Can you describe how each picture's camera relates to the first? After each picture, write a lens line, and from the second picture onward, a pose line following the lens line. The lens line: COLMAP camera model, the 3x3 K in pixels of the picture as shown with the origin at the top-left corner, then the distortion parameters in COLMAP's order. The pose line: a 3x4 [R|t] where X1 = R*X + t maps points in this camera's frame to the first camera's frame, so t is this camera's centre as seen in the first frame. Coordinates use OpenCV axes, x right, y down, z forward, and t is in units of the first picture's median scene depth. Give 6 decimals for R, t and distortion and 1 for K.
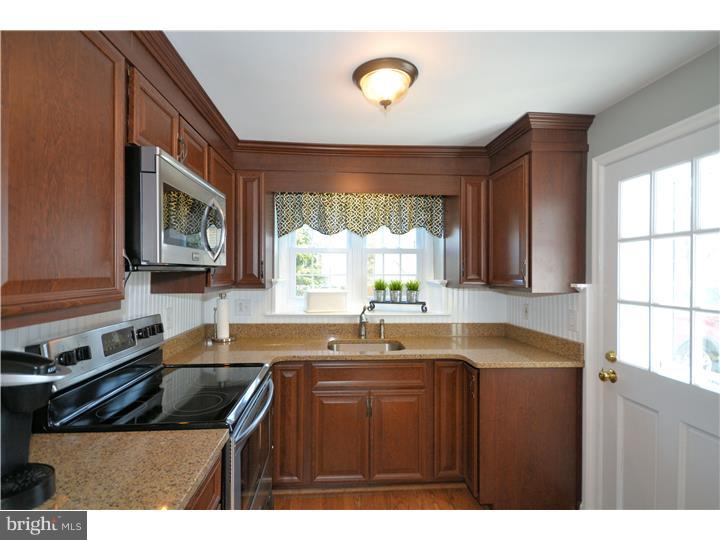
lens RADIAL K [[354.9, 0, 360.0], [0, 354.9, 270.0], [0, 0, 1]] dist [0.000656, -0.000203]
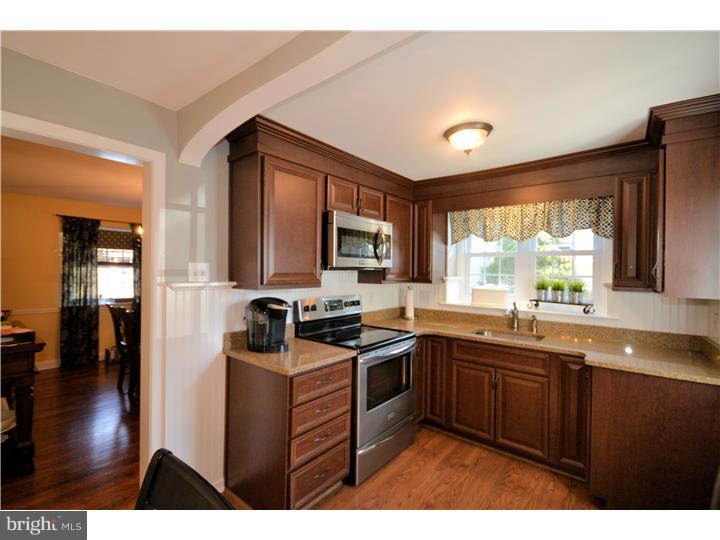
lens RADIAL K [[354.9, 0, 360.0], [0, 354.9, 270.0], [0, 0, 1]] dist [0.000656, -0.000203]
pose [[0.721243, 0.006693, -0.692650, 0.450397], [-0.007986, 0.999967, 0.001348, -0.000825], [0.692636, 0.004559, 0.721272, -0.182220]]
